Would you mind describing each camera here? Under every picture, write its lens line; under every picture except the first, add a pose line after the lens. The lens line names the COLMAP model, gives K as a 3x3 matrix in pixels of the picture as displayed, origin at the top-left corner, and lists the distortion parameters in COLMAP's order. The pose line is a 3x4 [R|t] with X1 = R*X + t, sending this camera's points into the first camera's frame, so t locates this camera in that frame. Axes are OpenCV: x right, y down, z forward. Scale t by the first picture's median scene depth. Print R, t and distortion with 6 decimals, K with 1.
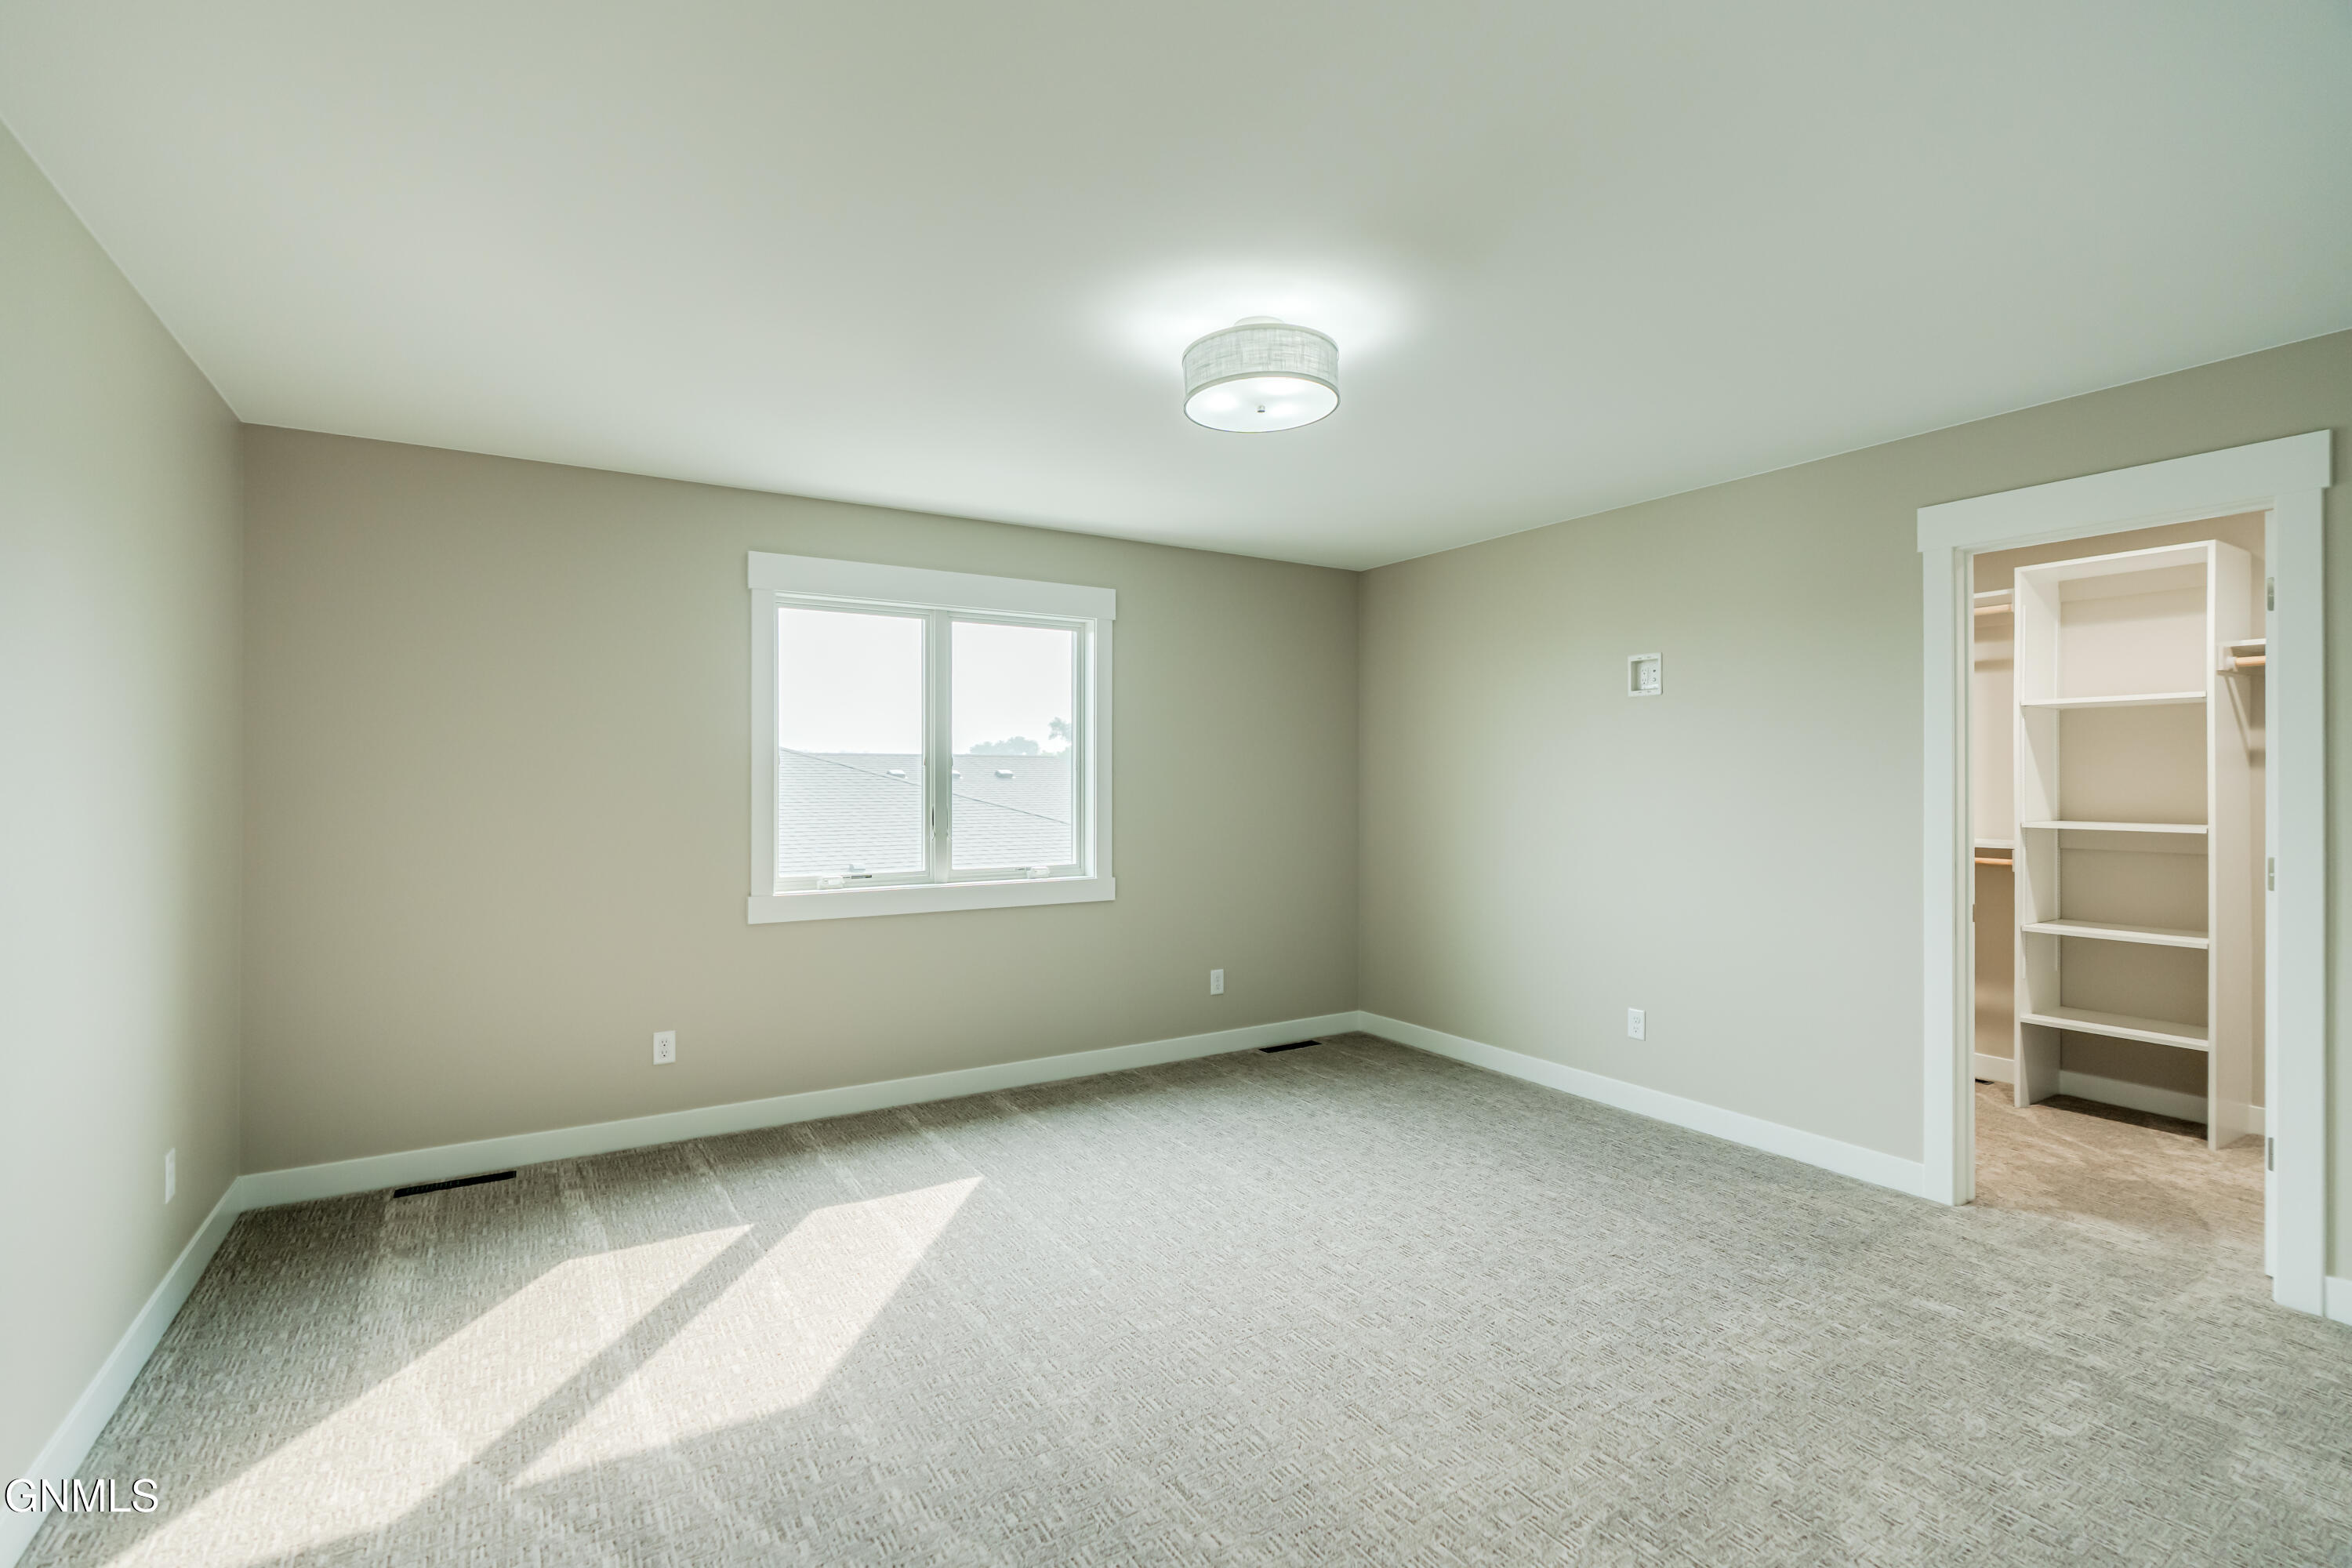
lens RADIAL K [[1054.5, 0, 1176.0], [0, 1054.5, 784.0], [0, 0, 1]] dist [-0.019165, 0.000563]
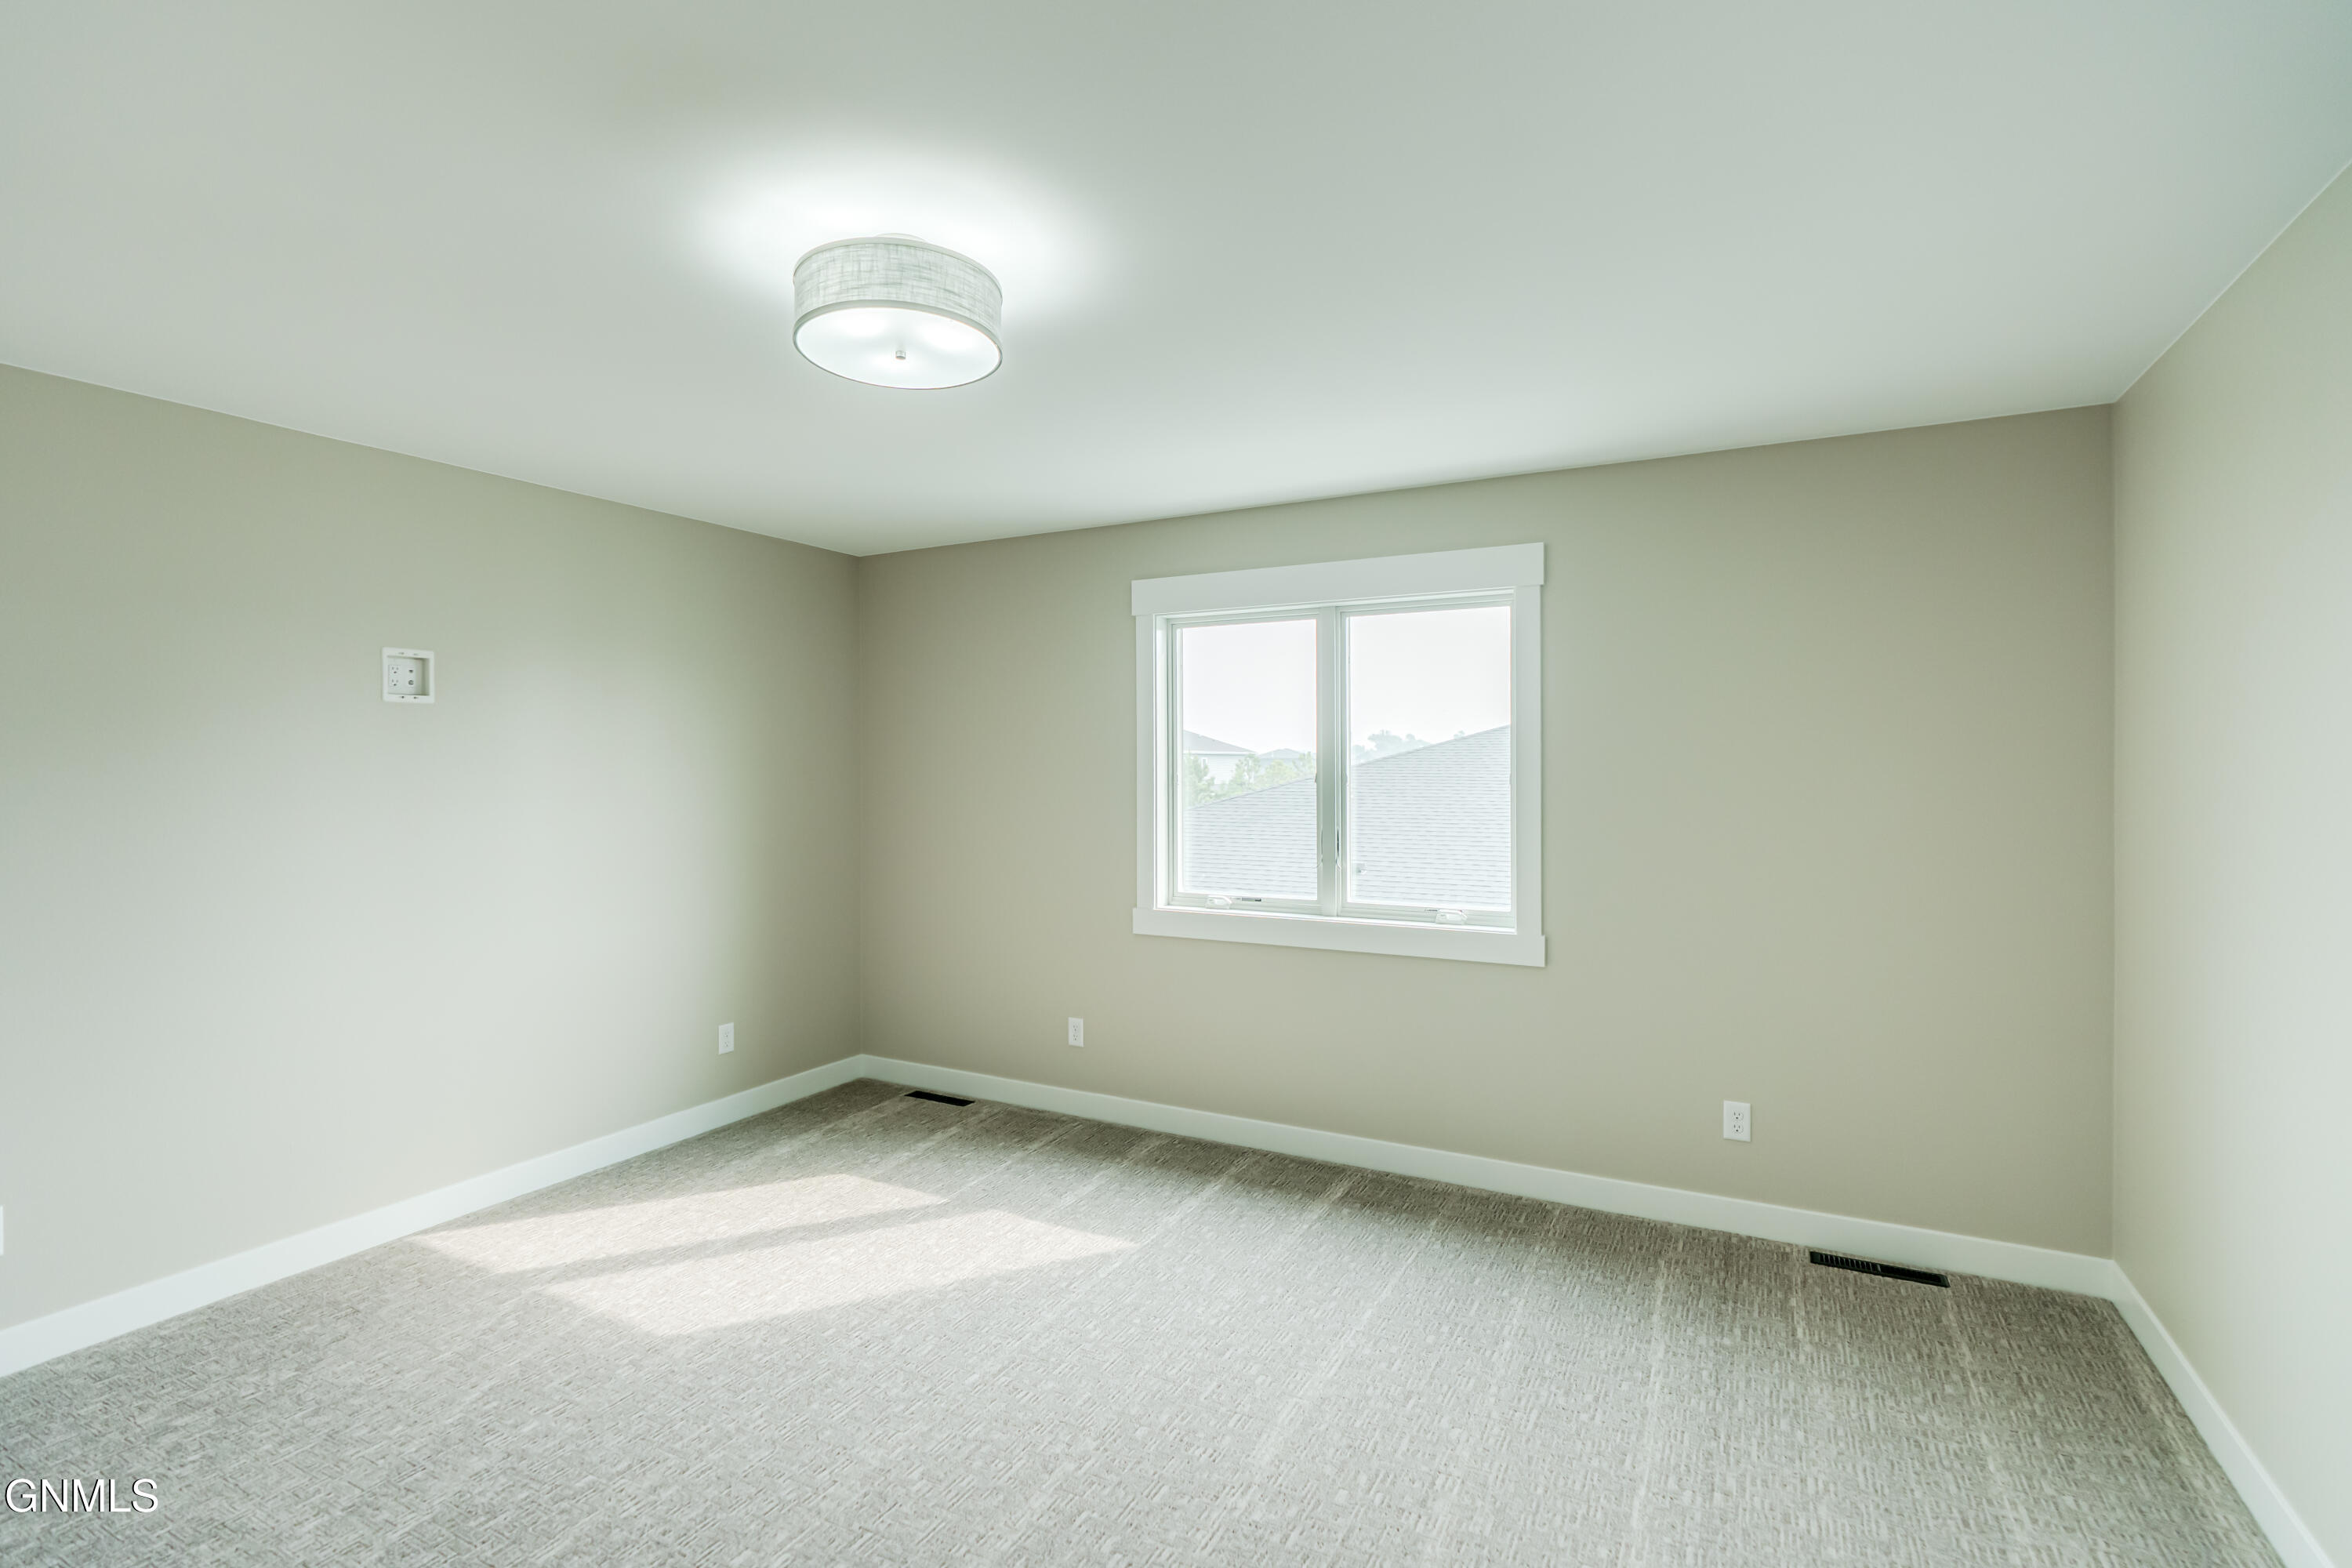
lens RADIAL K [[1054.5, 0, 1176.0], [0, 1054.5, 784.0], [0, 0, 1]] dist [-0.019165, 0.000563]
pose [[0.507544, 0.010421, -0.861563, 0.614837], [-0.001004, 0.999933, 0.011503, -0.035094], [0.861625, -0.004973, 0.507520, 0.574512]]
